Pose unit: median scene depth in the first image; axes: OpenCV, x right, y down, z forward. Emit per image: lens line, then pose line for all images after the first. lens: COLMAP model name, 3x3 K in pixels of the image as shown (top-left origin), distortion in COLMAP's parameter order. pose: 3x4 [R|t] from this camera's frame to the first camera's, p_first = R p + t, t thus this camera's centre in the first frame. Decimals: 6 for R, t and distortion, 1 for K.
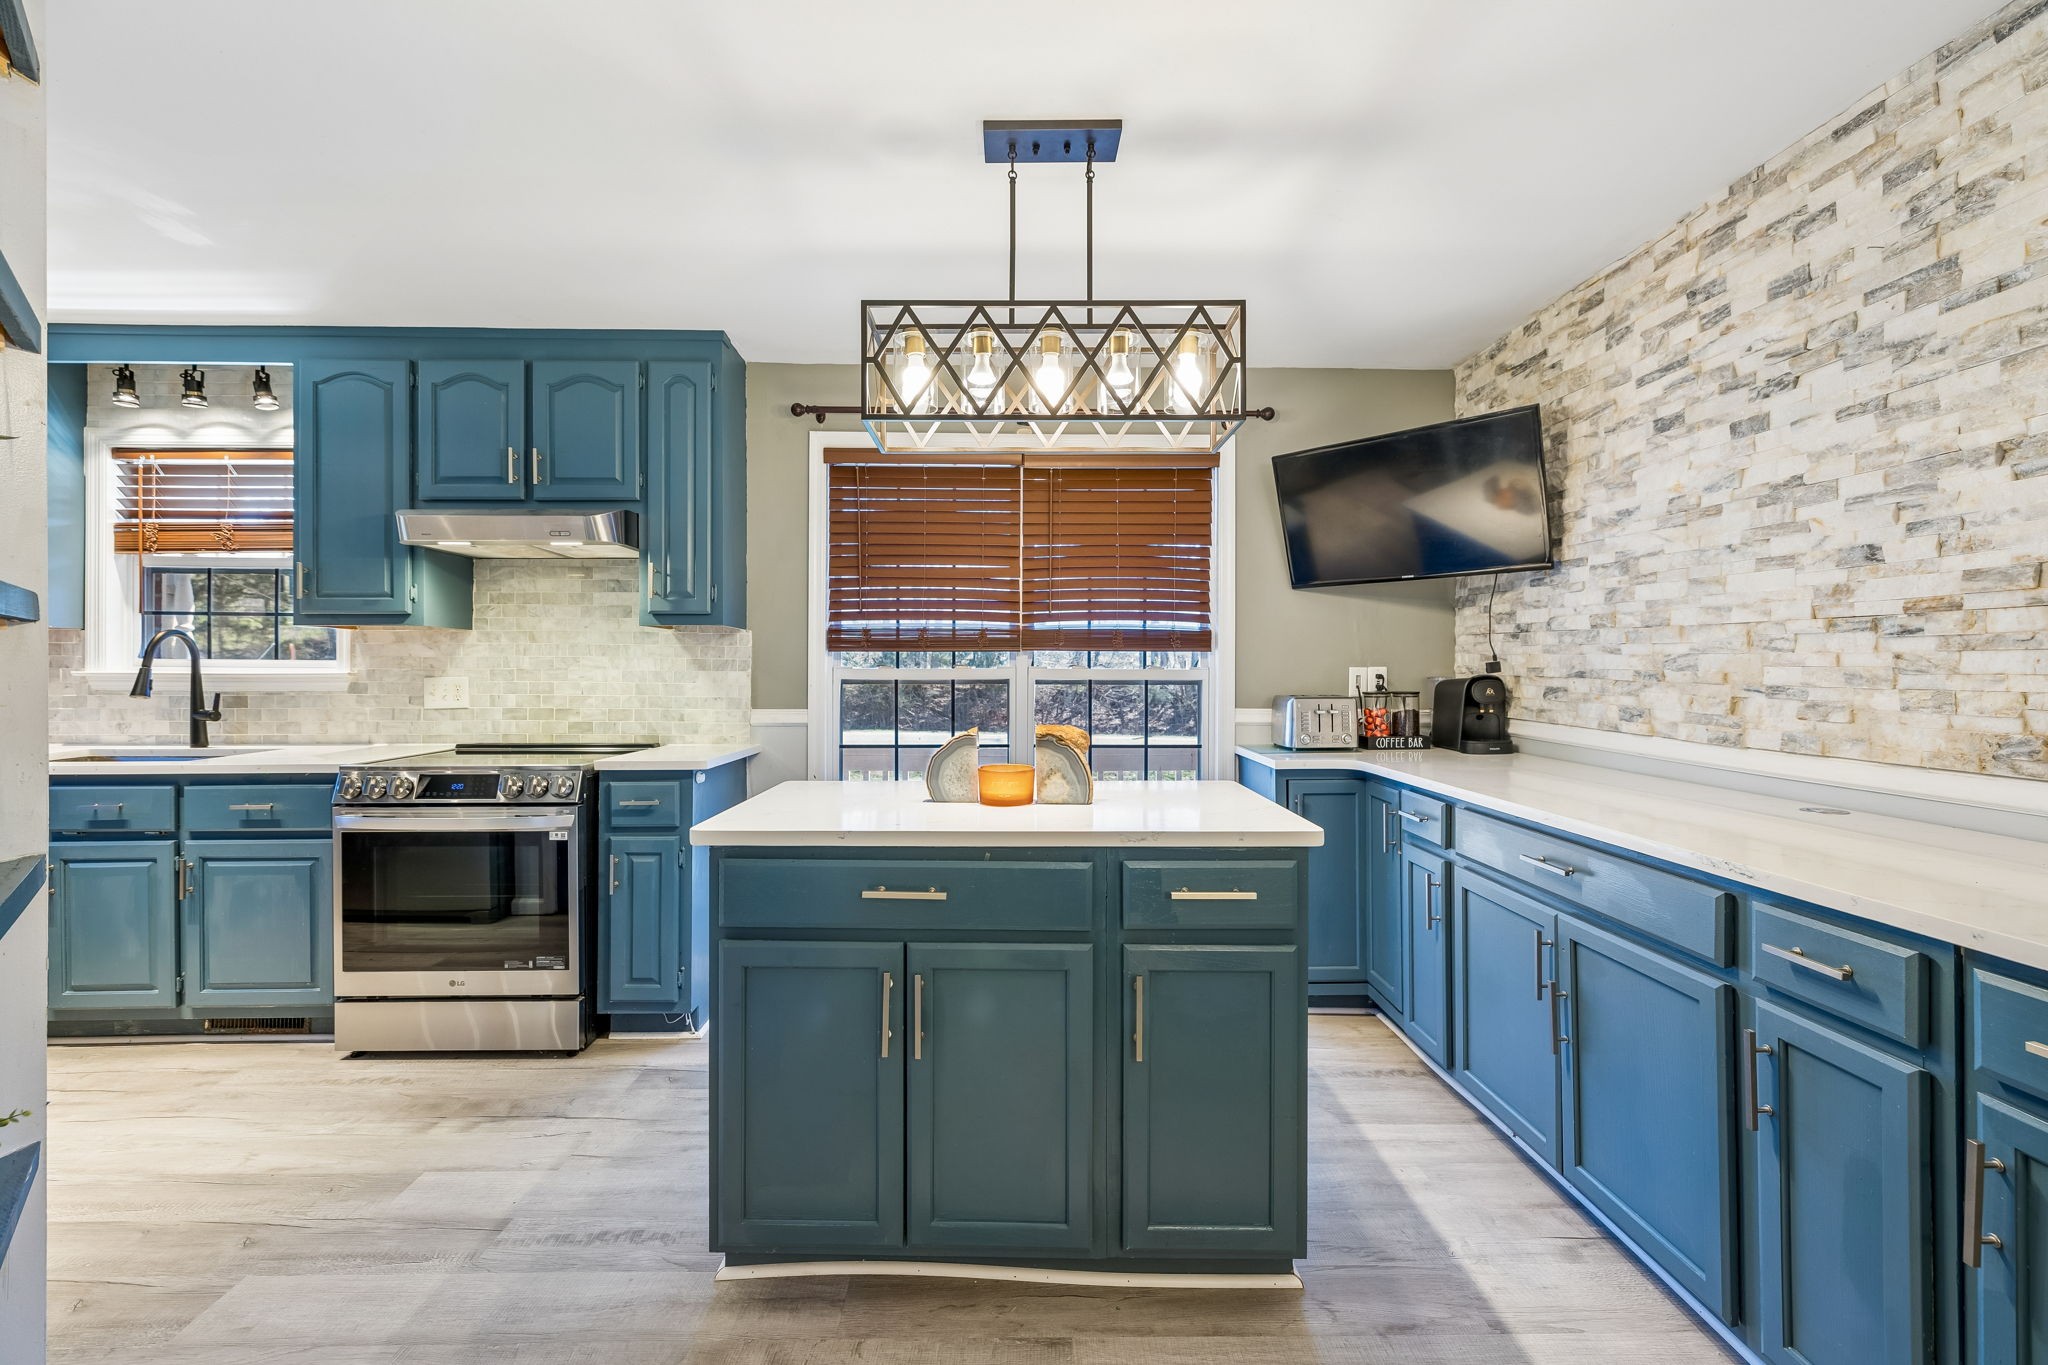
lens RADIAL K [[858.8, 0, 1016.3], [0, 858.8, 672.2], [0, 0, 1]] dist [-0.000847, 0.000291]
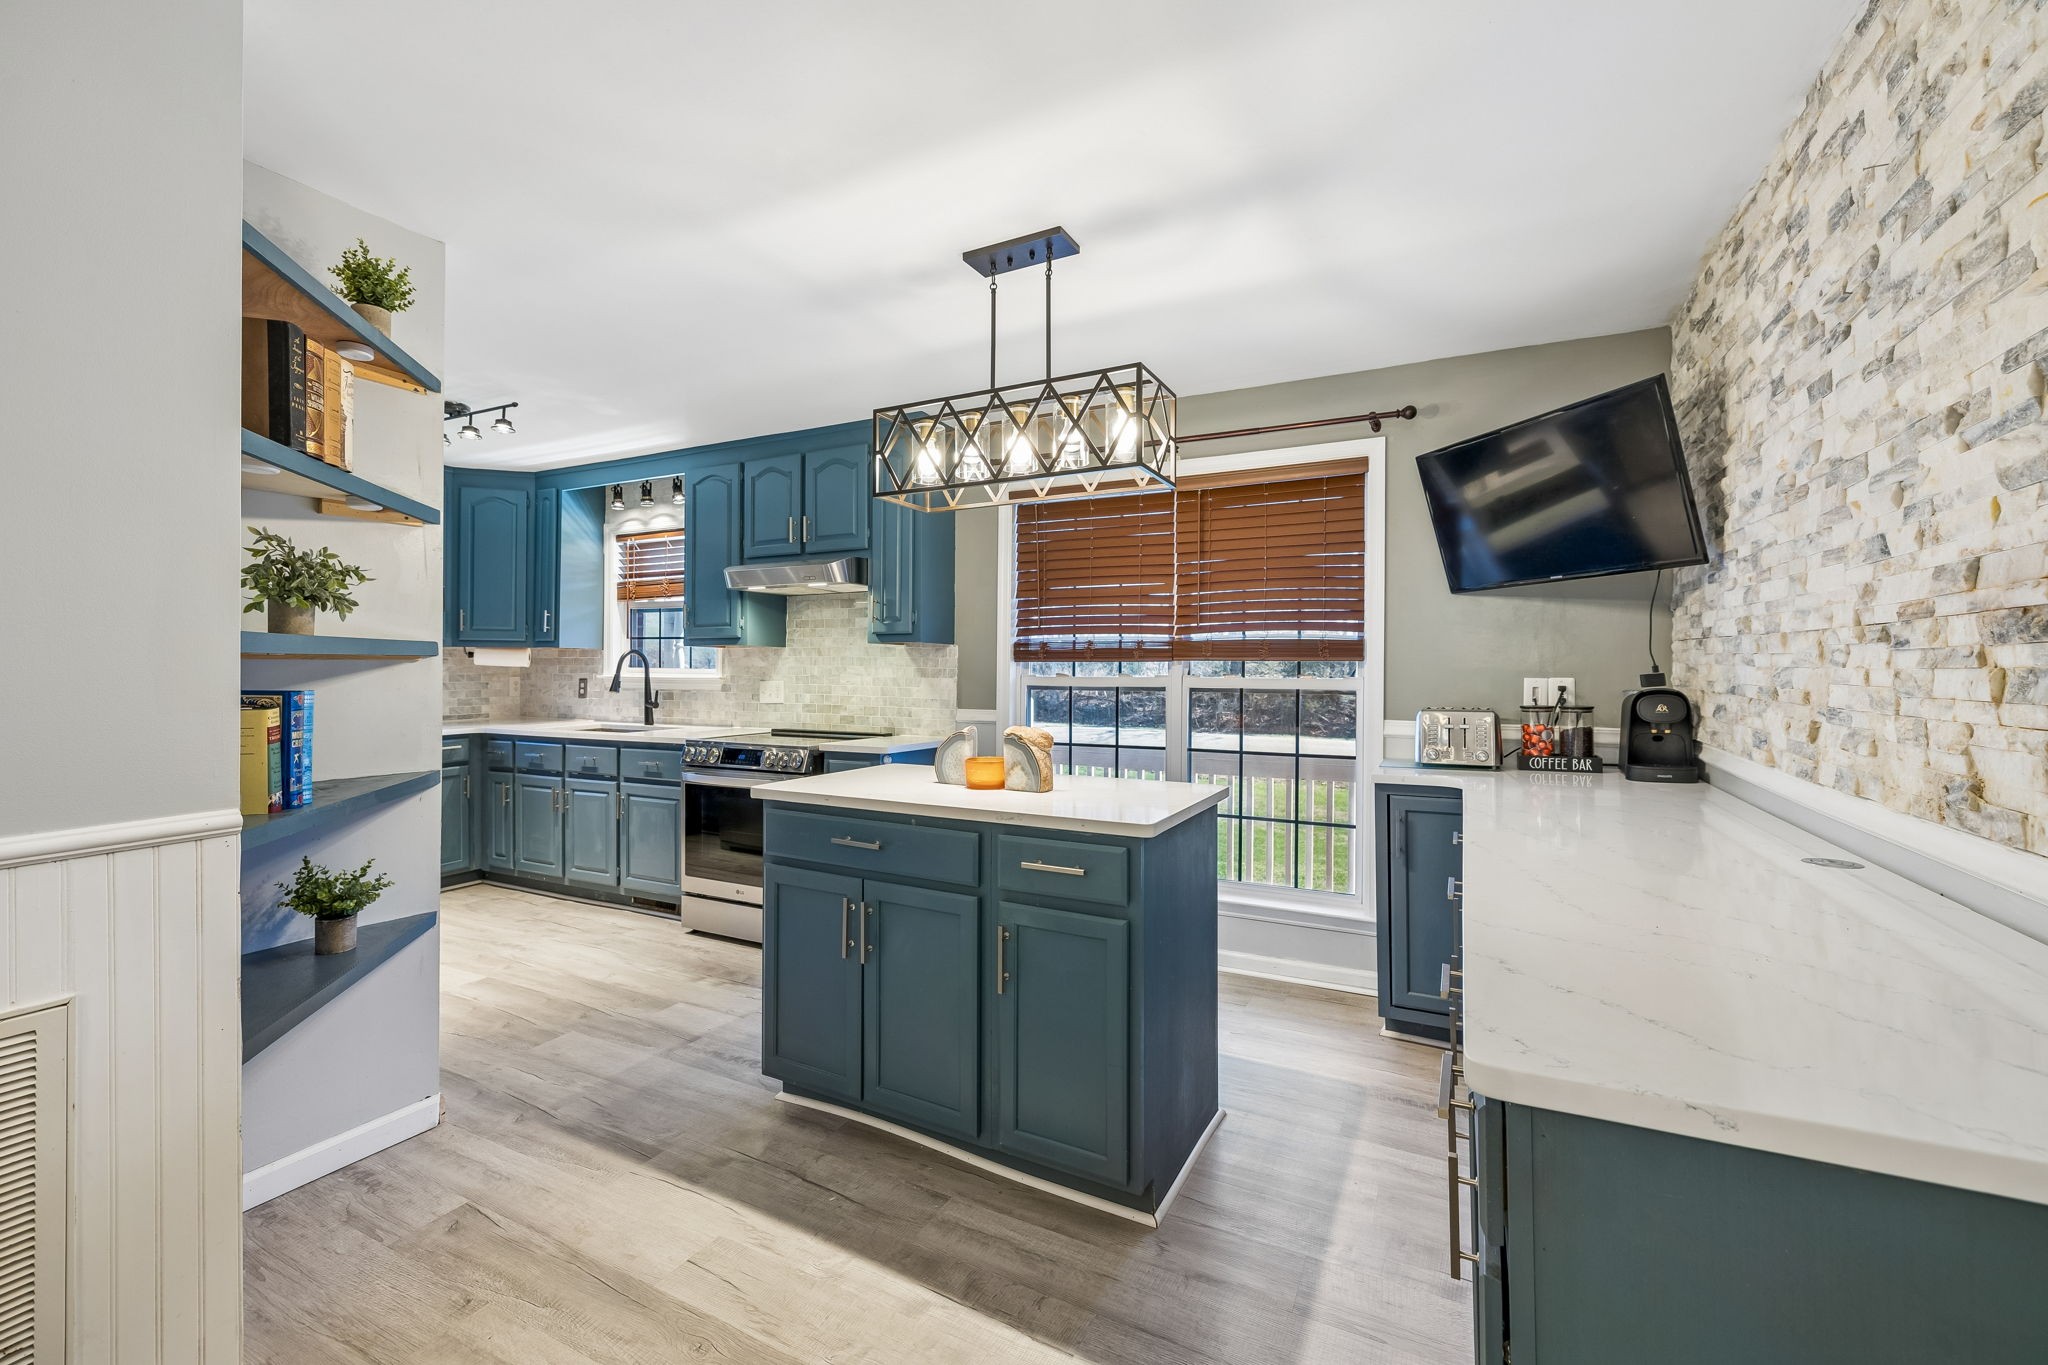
lens RADIAL K [[862.8, 0, 1012.3], [0, 862.8, 668.1], [0, 0, 1]] dist [0.001423, -0.000245]
pose [[0.877296, 0.001321, -0.479949, 0.384230], [-0.005376, 0.999961, -0.007075, -0.007892], [0.479920, 0.008787, 0.877268, -0.054085]]
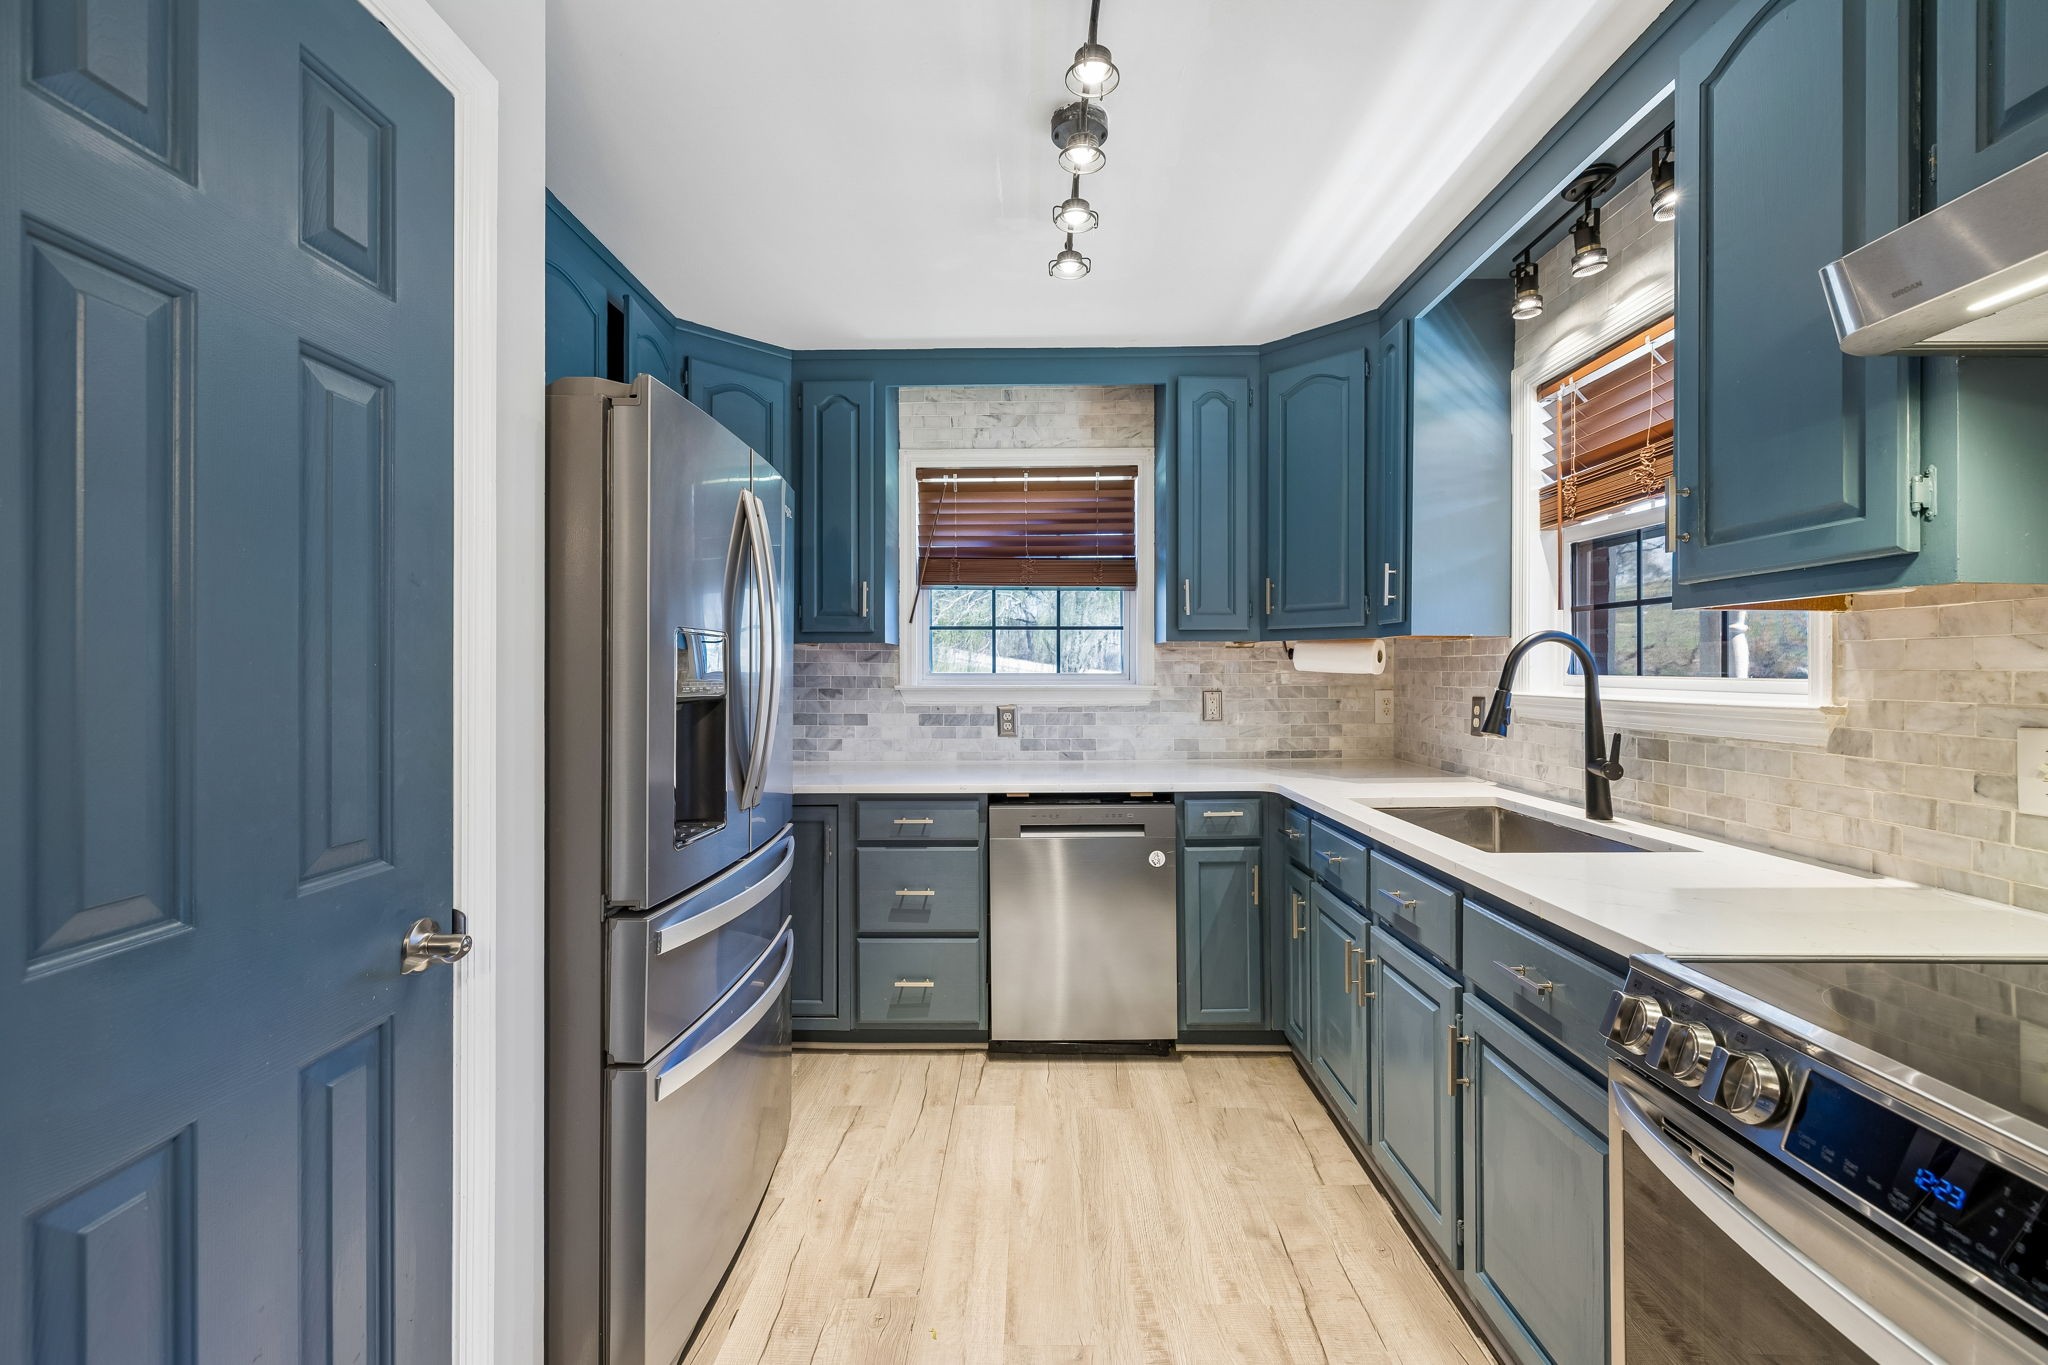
lens RADIAL K [[858.8, 0, 1016.3], [0, 858.8, 672.2], [0, 0, 1]] dist [-0.000847, 0.000291]
pose [[-0.037498, -0.001826, -0.999295, -0.327926], [-0.004883, 0.999987, -0.001644, -0.015760], [0.999285, 0.004818, -0.037506, 0.624688]]
